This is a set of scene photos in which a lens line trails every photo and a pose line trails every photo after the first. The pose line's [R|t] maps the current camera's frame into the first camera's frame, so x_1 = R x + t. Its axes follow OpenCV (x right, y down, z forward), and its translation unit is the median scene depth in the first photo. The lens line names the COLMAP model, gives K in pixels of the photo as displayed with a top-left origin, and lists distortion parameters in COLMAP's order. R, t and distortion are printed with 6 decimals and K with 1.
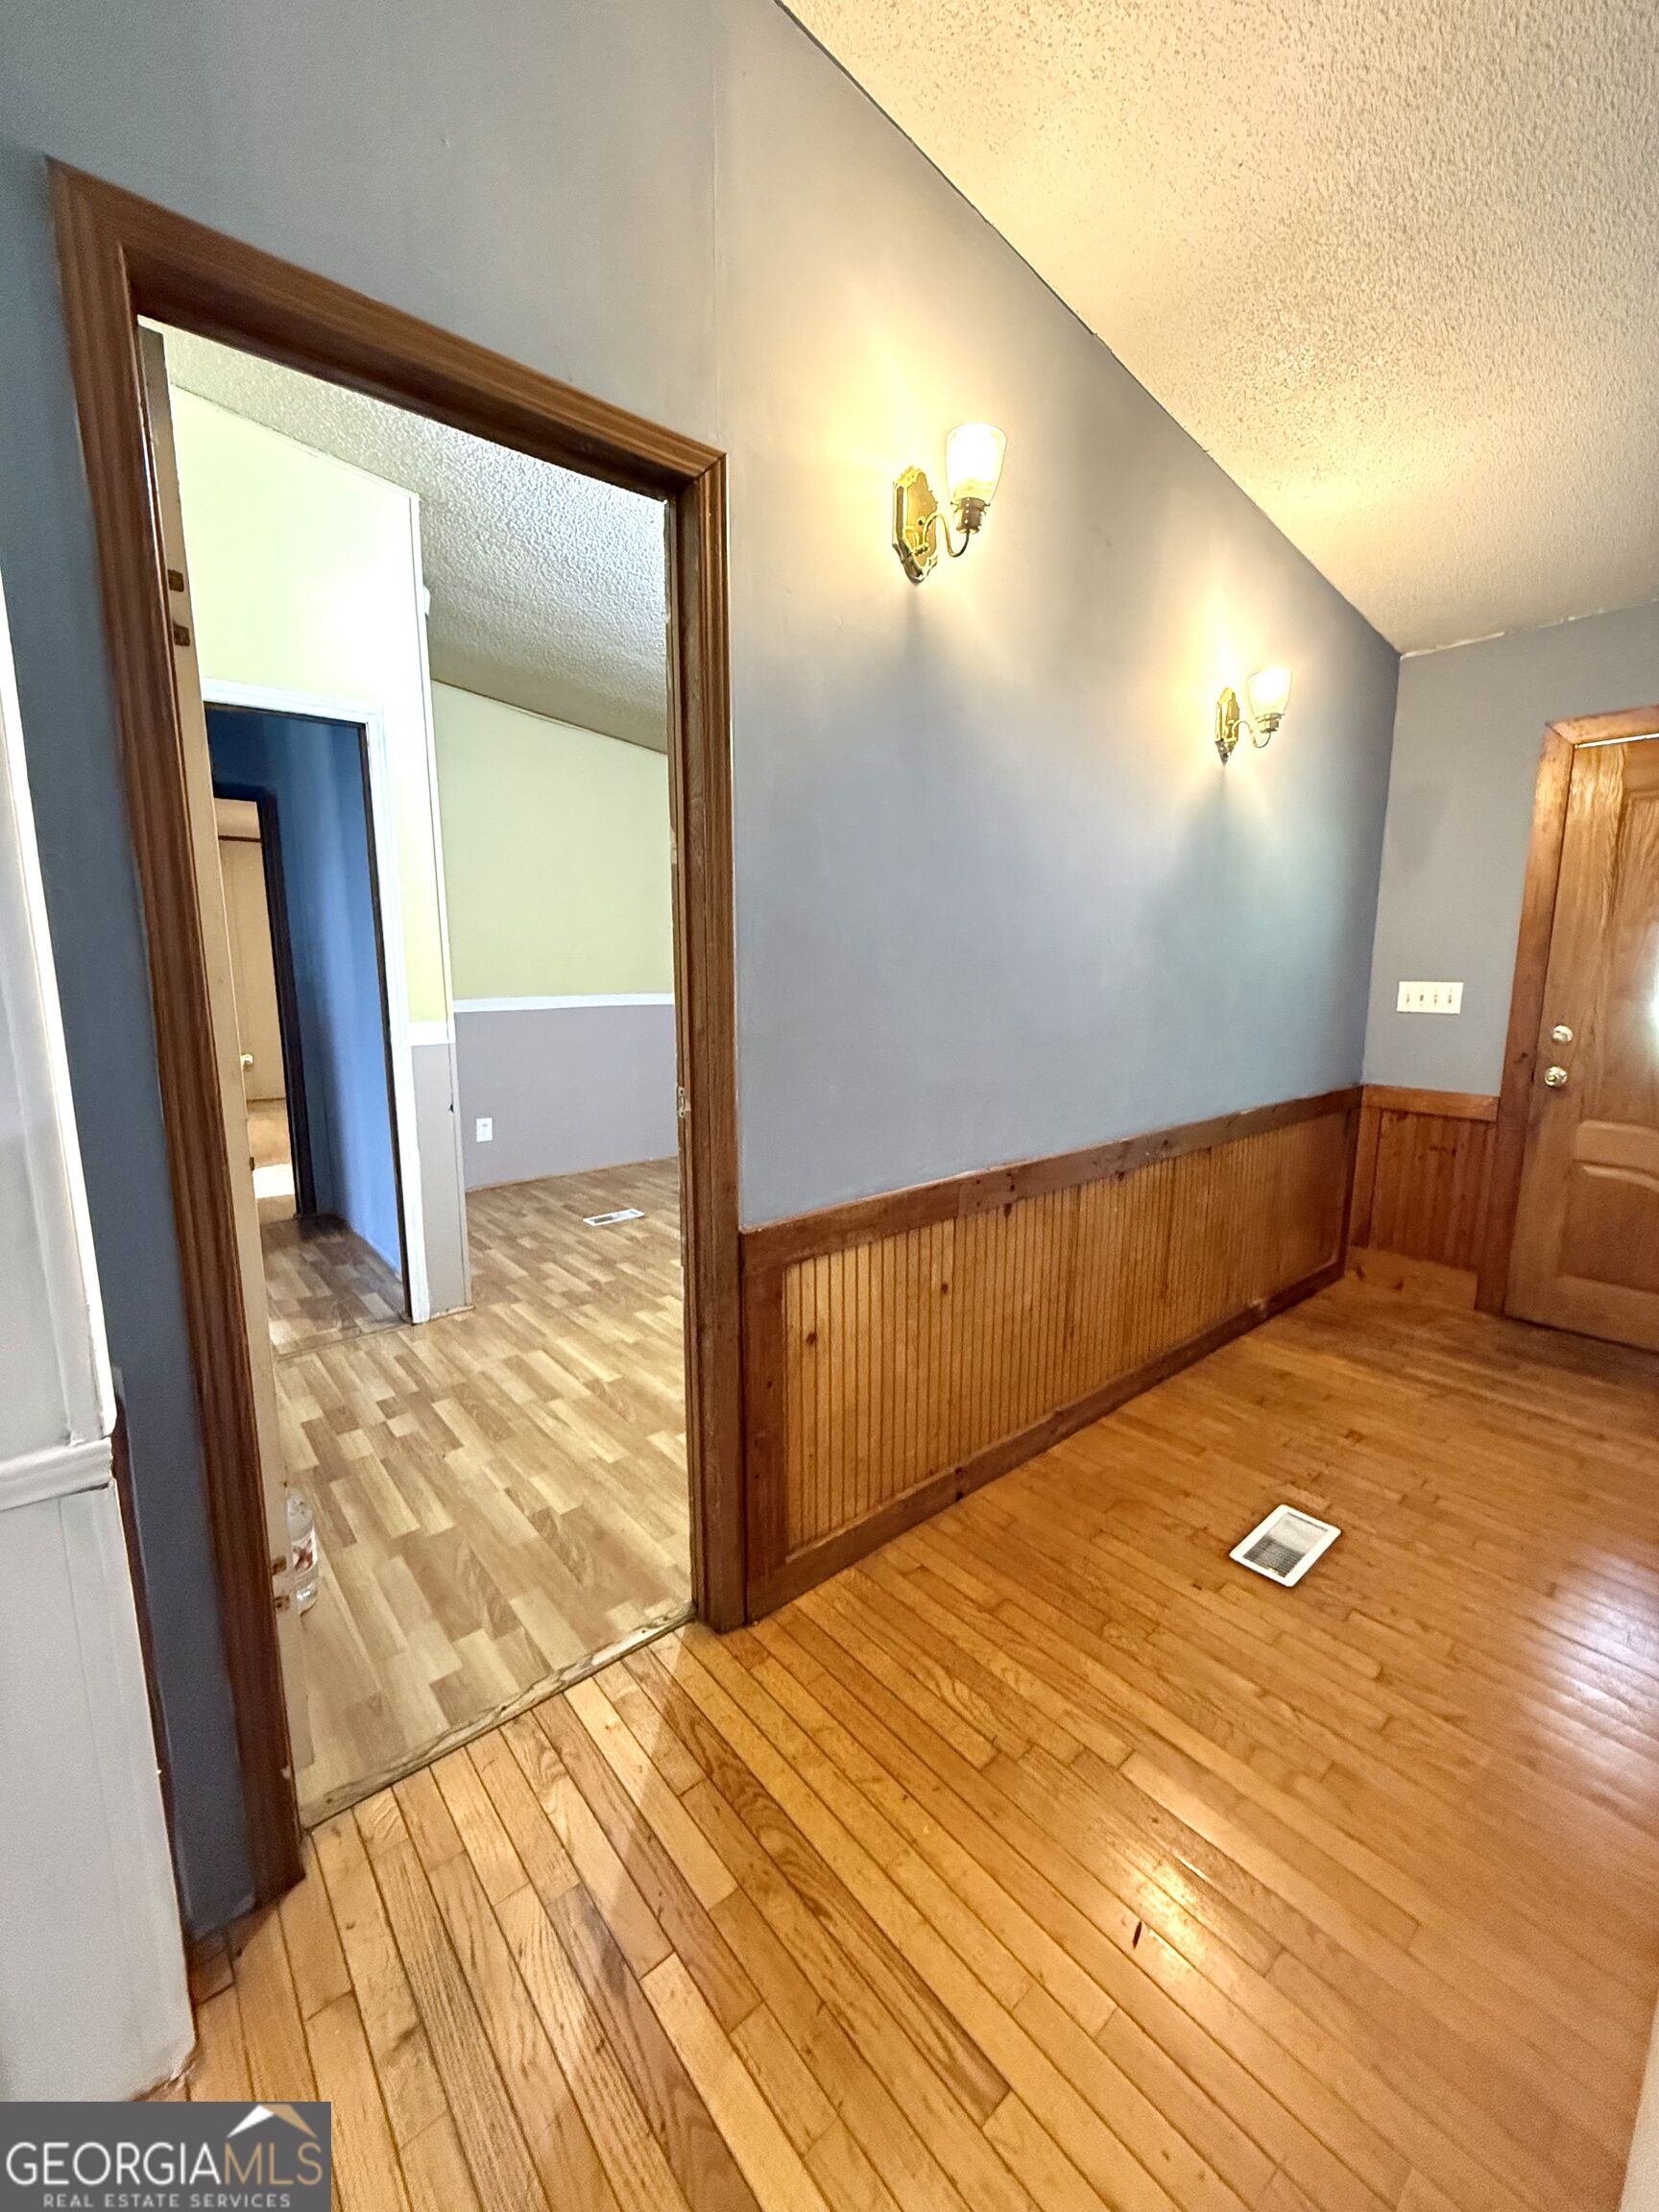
lens RADIAL K [[880.6, 0, 823.2], [0, 880.6, 1101.4], [0, 0, 1]] dist [-0.002181, -0.000040]
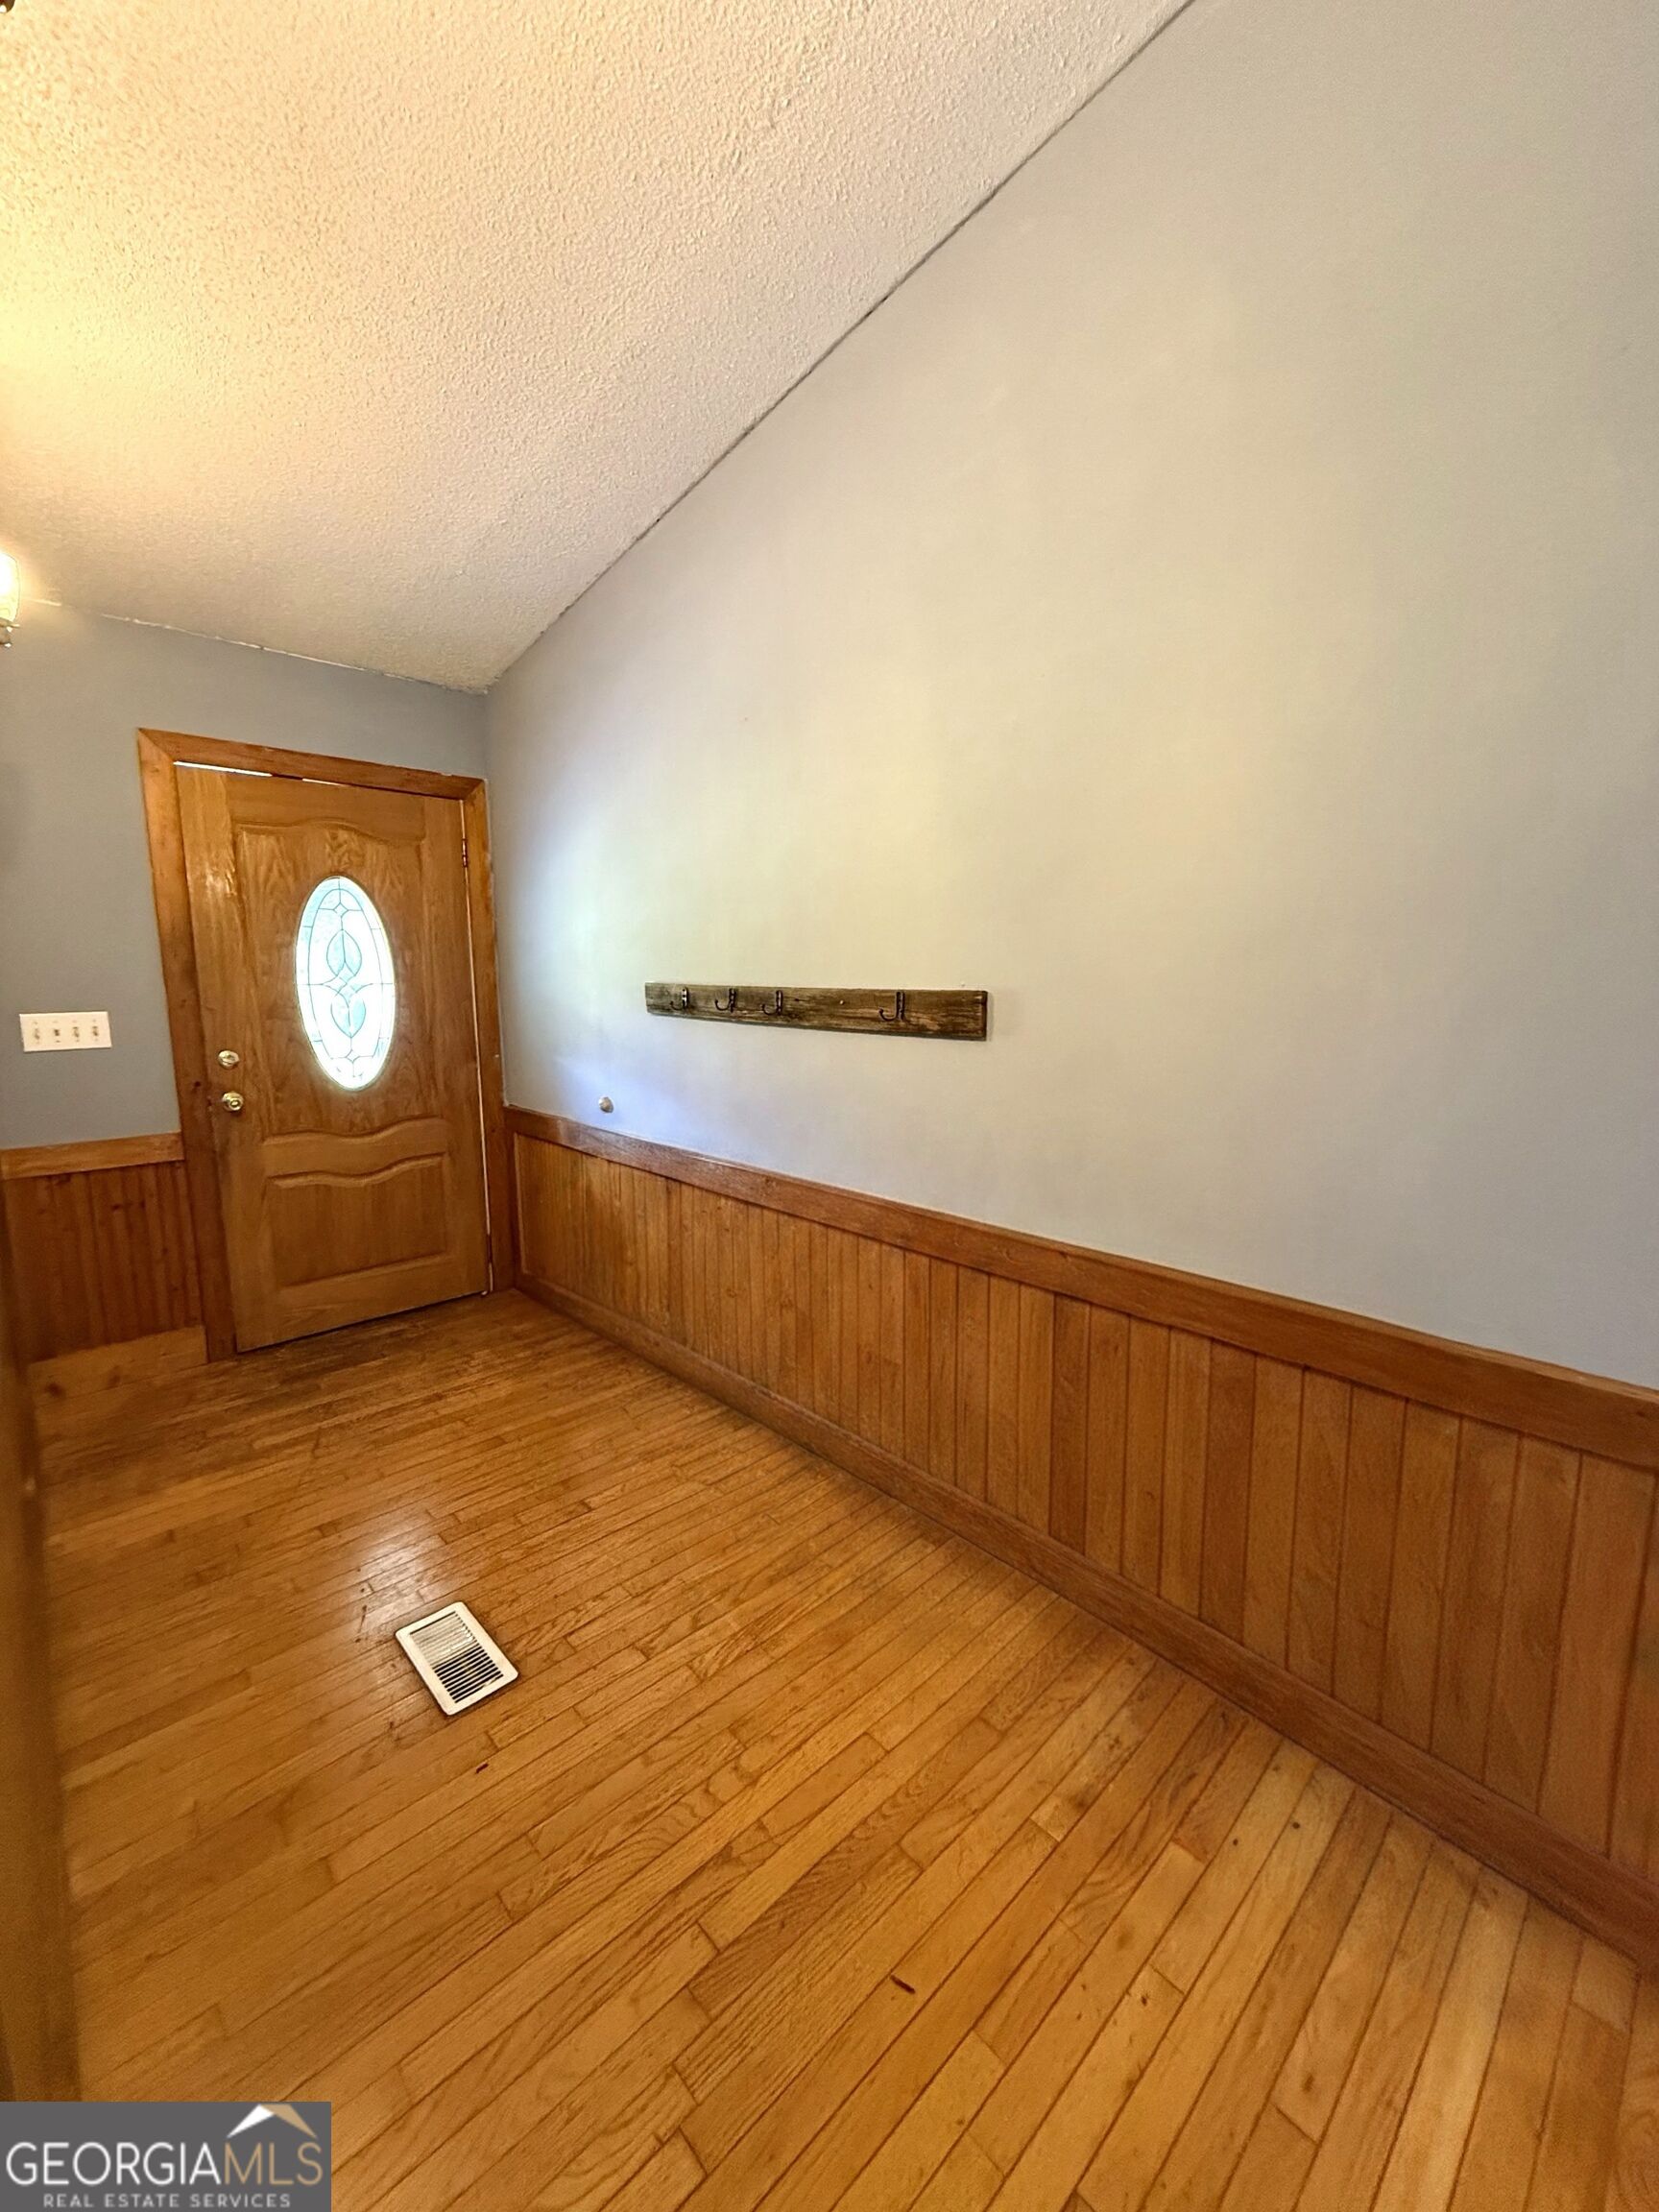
lens RADIAL K [[880.6, 0, 834.5], [0, 880.6, 1101.0], [0, 0, 1]] dist [-0.002181, -0.000040]
pose [[-0.058395, -0.140044, 0.988422, -0.191981], [0.166554, 0.974867, 0.147963, -0.066179], [-0.984302, 0.173266, -0.033603, 0.392894]]
